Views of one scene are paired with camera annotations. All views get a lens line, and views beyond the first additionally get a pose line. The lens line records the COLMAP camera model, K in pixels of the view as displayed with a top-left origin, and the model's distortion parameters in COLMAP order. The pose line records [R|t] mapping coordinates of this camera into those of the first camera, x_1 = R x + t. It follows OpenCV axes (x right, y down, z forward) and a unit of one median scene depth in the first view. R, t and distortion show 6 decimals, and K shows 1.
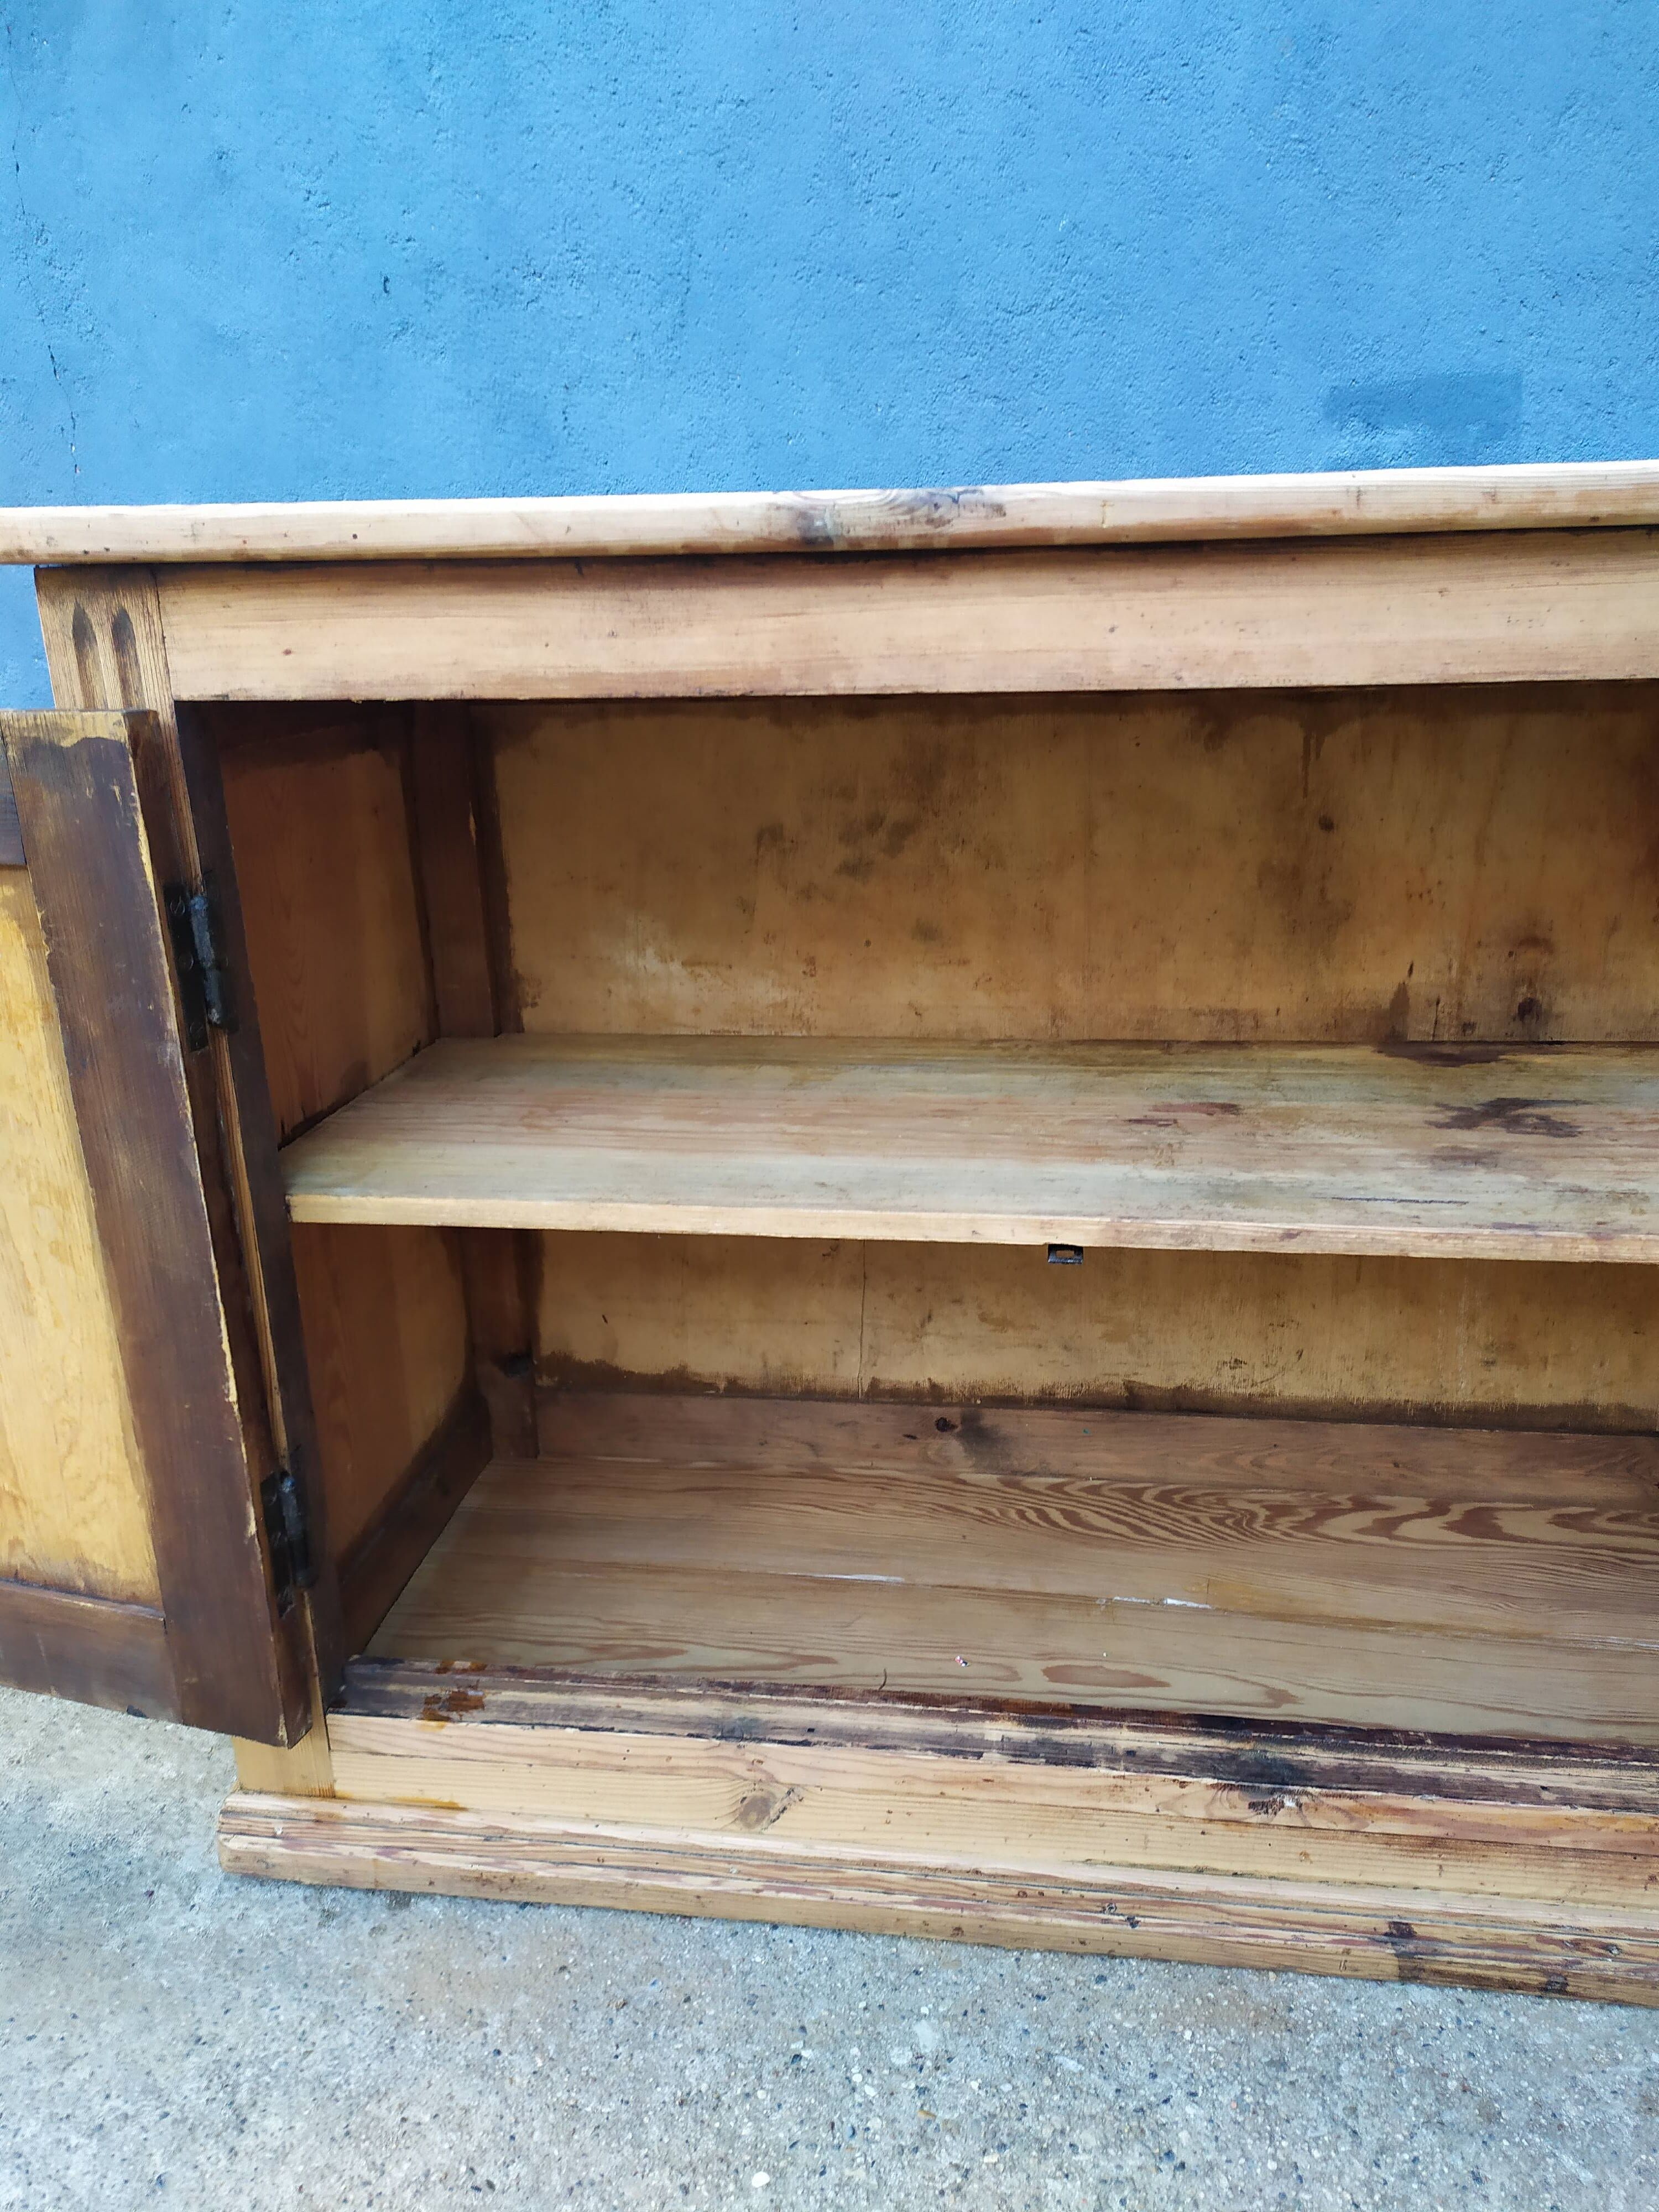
lens RADIAL K [[1672.6, 0, 812.1], [0, 1672.6, 1084.3], [0, 0, 1]] dist [0.025358, -0.020110]
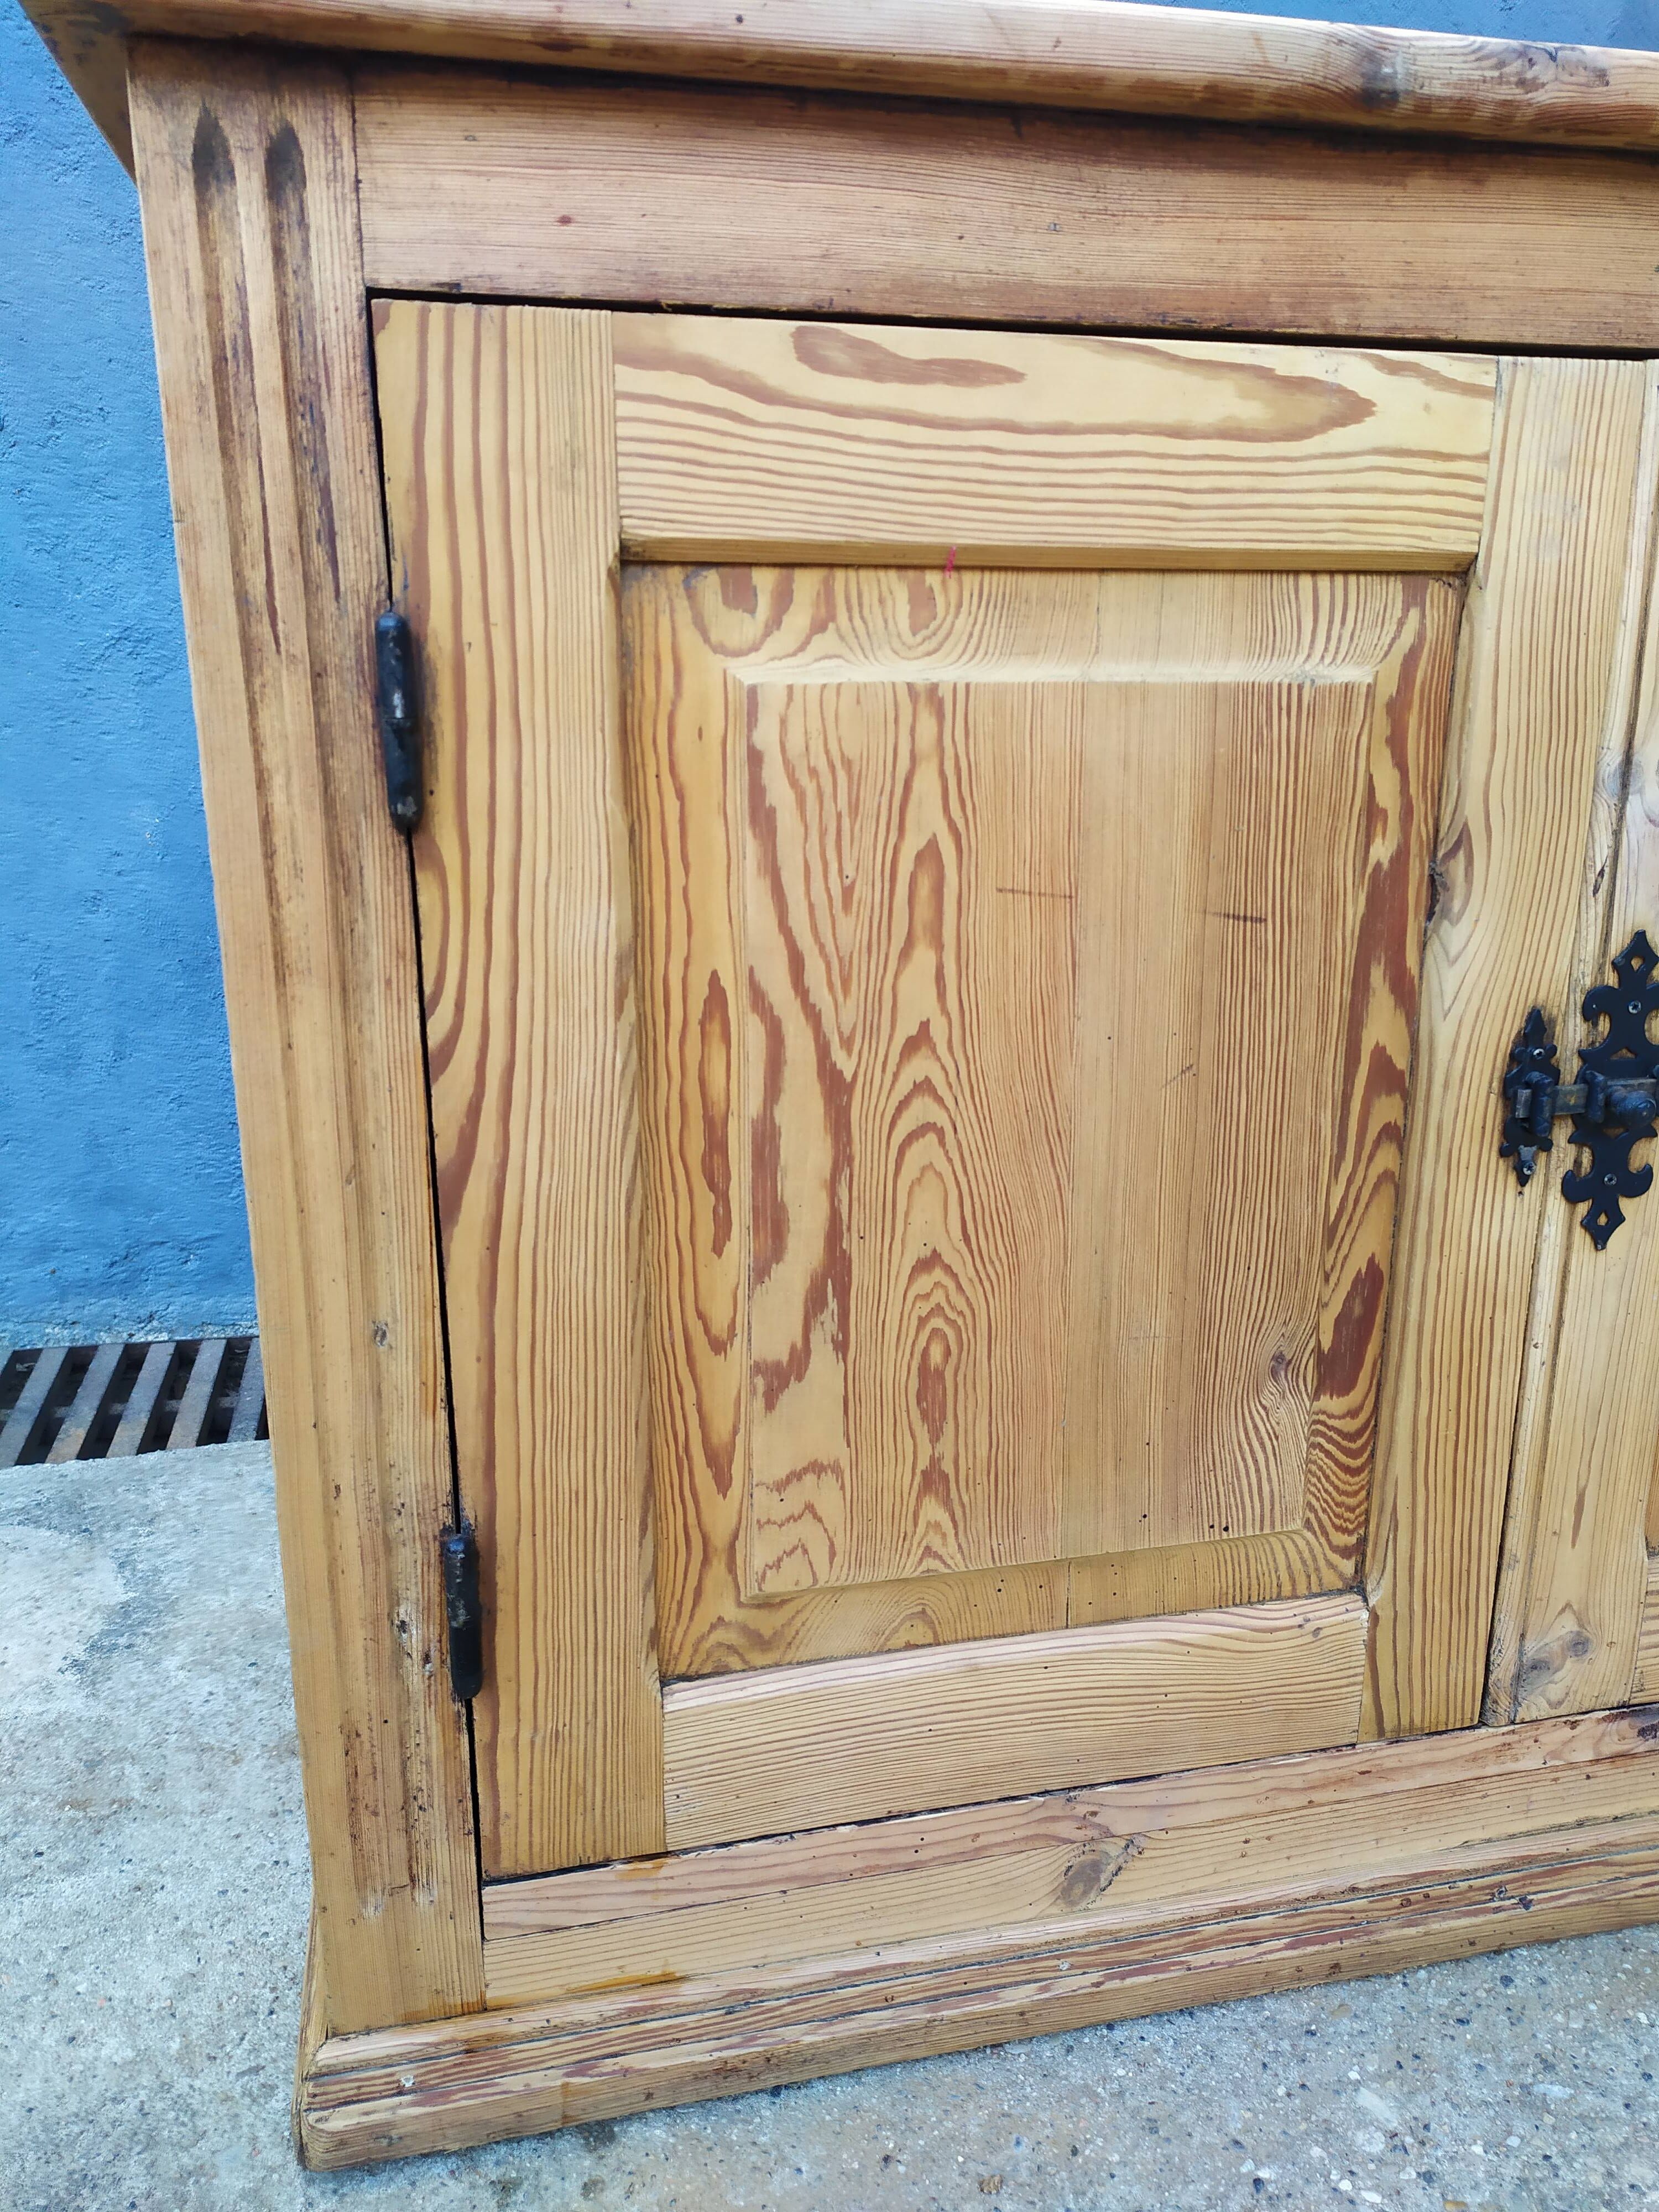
lens RADIAL K [[1672.6, 0, 834.4], [0, 1672.6, 1099.6], [0, 0, 1]] dist [0.025358, -0.020110]
pose [[0.929782, -0.065554, 0.362226, -0.387480], [0.079045, 0.996616, -0.022533, 0.086428], [-0.359523, 0.049583, 0.931818, 0.307469]]
